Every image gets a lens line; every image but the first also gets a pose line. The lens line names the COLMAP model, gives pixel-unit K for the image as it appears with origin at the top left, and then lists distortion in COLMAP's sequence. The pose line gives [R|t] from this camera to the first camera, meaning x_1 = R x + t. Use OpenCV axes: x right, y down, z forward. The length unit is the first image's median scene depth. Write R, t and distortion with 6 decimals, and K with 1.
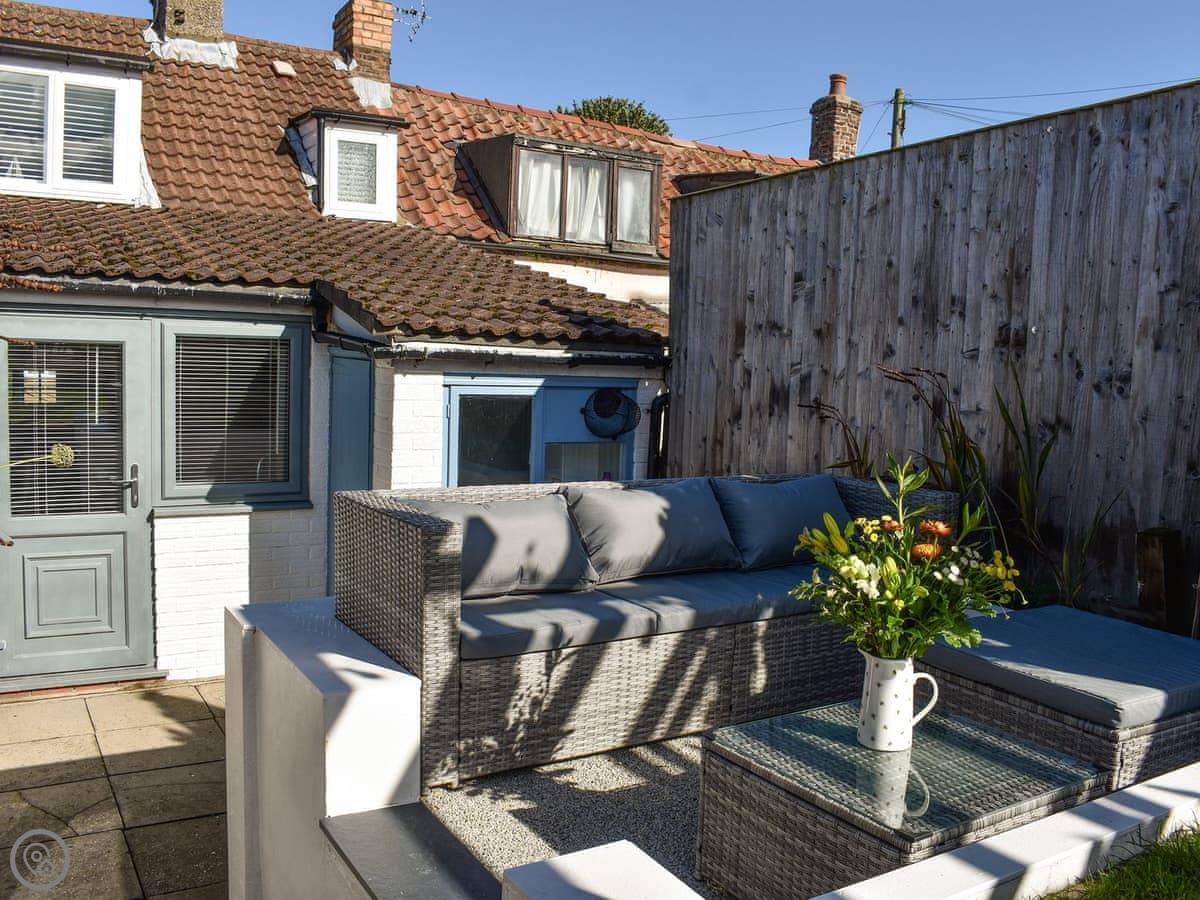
lens RADIAL K [[1061.4, 0, 600.0], [0, 1061.4, 450.0], [0, 0, 1]] dist [-0.103505, 0.023001]
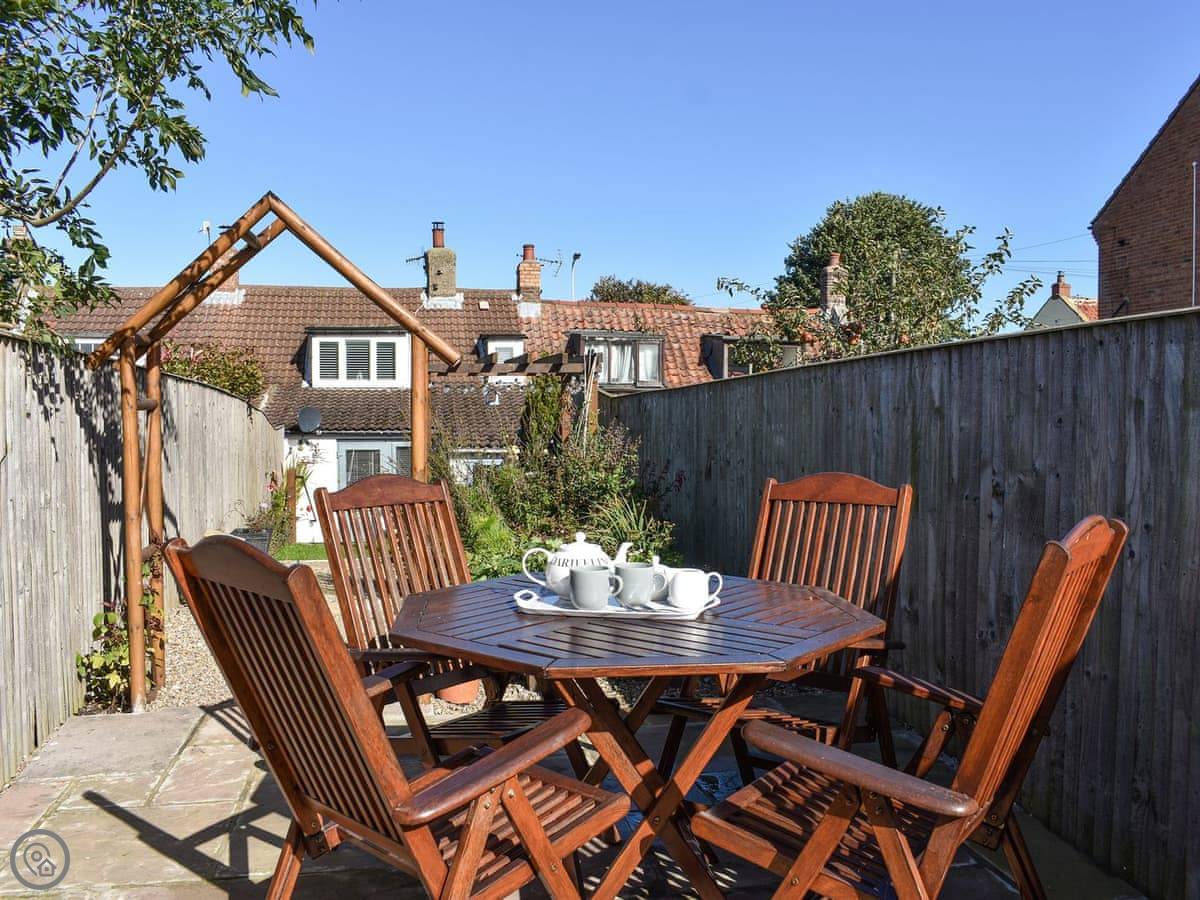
lens RADIAL K [[1061.4, 0, 600.0], [0, 1061.4, 450.0], [0, 0, 1]] dist [-0.103505, 0.023001]
pose [[0.936216, -0.020145, -0.350847, 0.755034], [0.002655, 0.998733, -0.050261, 0.035249], [0.351415, 0.046123, 0.935083, -1.031498]]
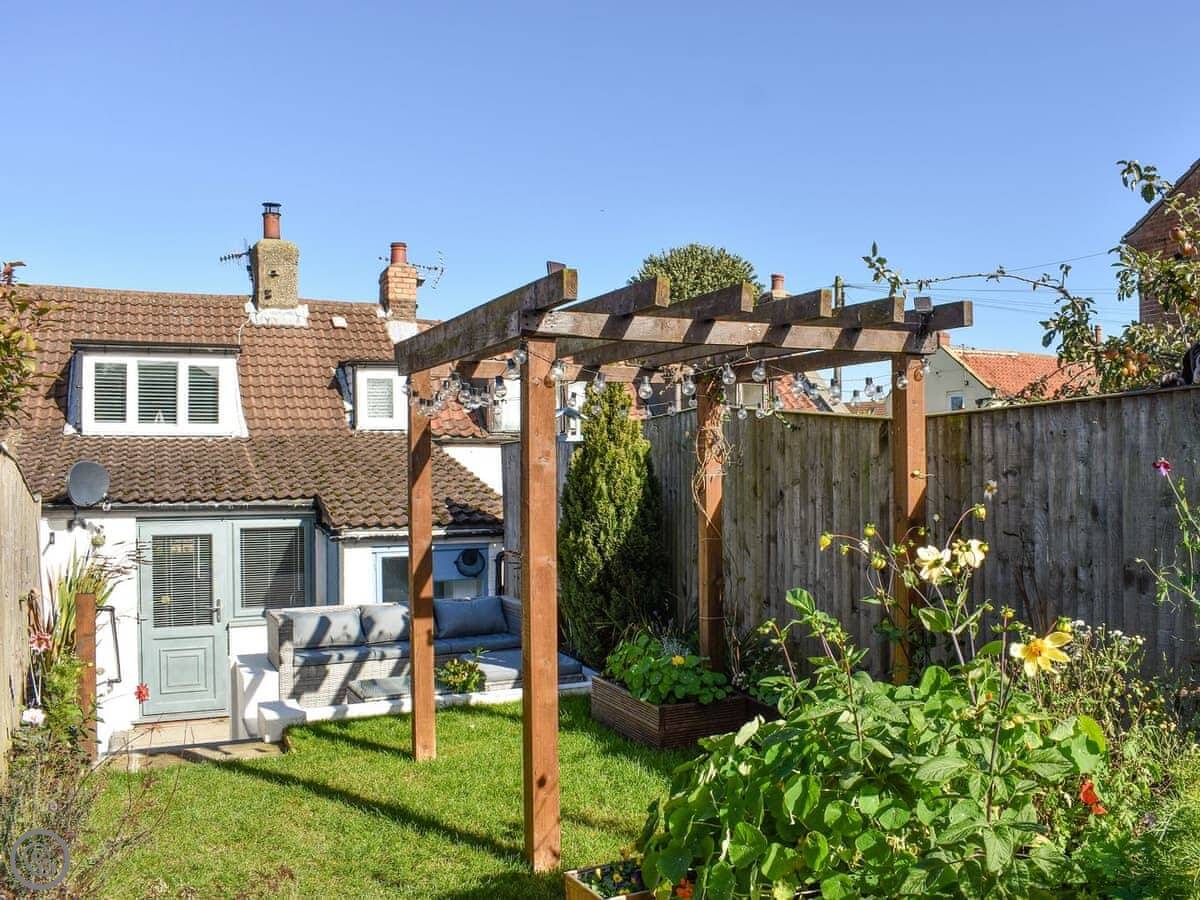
lens RADIAL K [[1060.3, 0, 657.2], [0, 1060.3, 449.9], [0, 0, 1]] dist [-0.095887, 0.017742]
pose [[0.995635, -0.044886, -0.081831, 0.297702], [0.035953, 0.993550, -0.107543, -0.013248], [0.086131, 0.104131, 0.990827, -0.481555]]
